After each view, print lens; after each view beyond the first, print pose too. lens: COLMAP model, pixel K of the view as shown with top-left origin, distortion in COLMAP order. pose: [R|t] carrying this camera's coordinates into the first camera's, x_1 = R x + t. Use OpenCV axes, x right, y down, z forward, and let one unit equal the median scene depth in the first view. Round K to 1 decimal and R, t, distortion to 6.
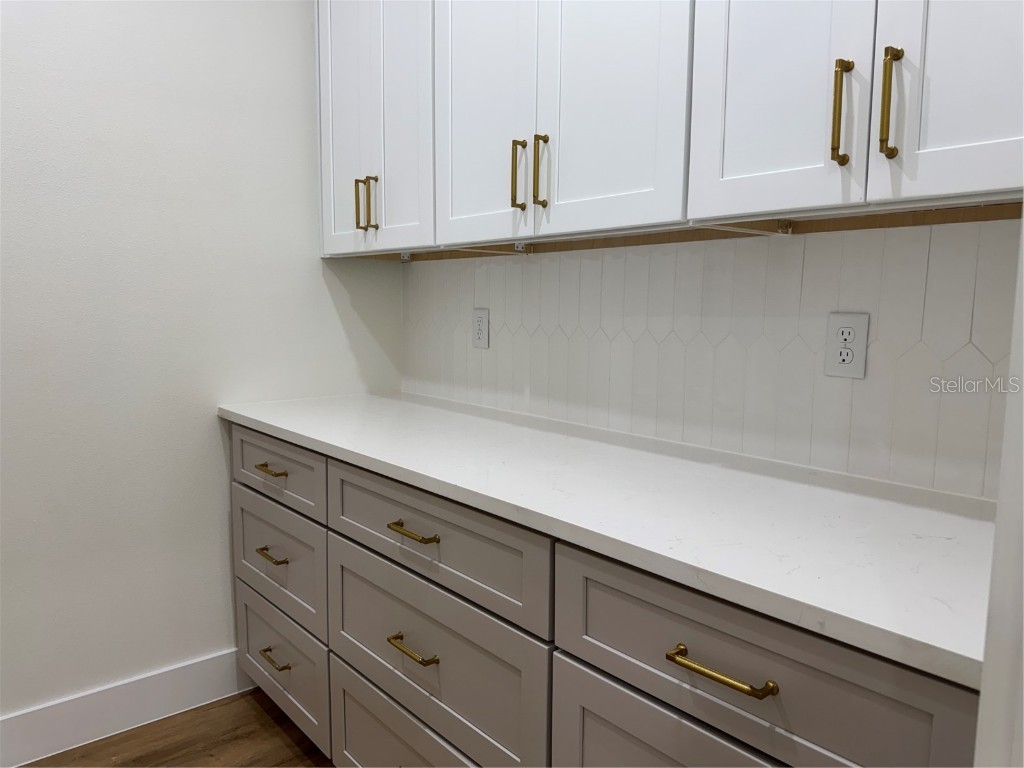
lens RADIAL K [[722.9, 0, 513.8], [0, 722.9, 387.2], [0, 0, 1]] dist [0.055285, -0.046137]
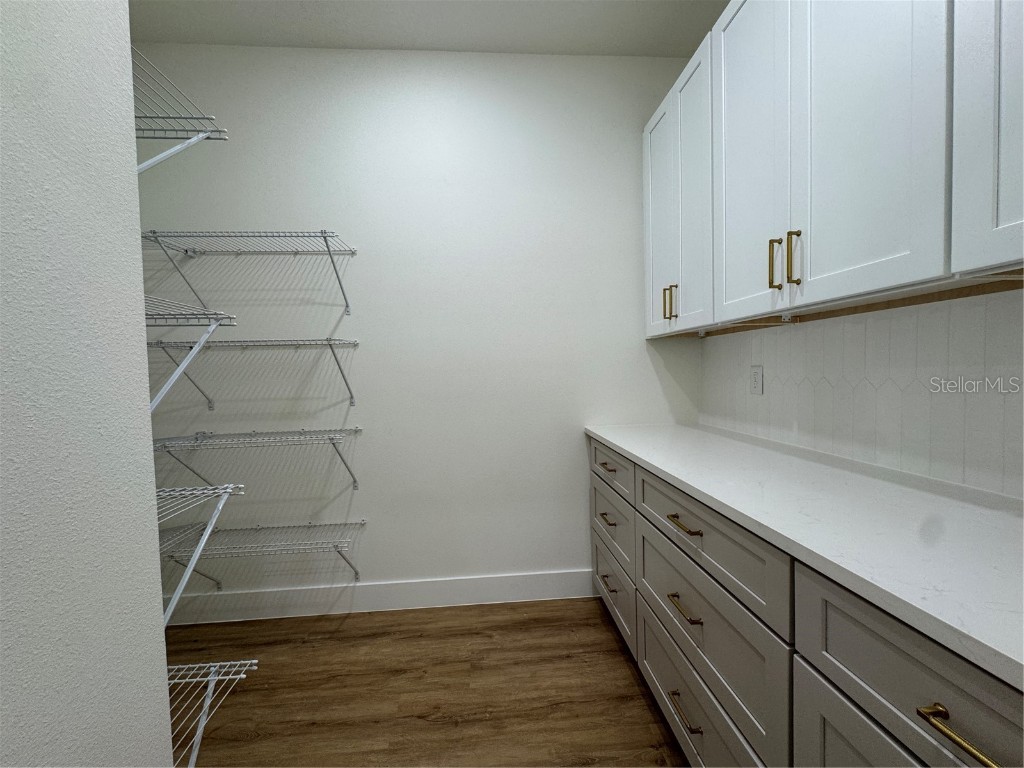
lens RADIAL K [[408.3, 0, 520.2], [0, 408.3, 387.2], [0, 0, 1]] dist [-0.001903, 0.000326]
pose [[0.810423, -0.007436, -0.585798, 0.052816], [-0.034246, 0.997608, -0.060040, -0.005868], [0.584844, 0.068719, 0.808230, 0.115516]]
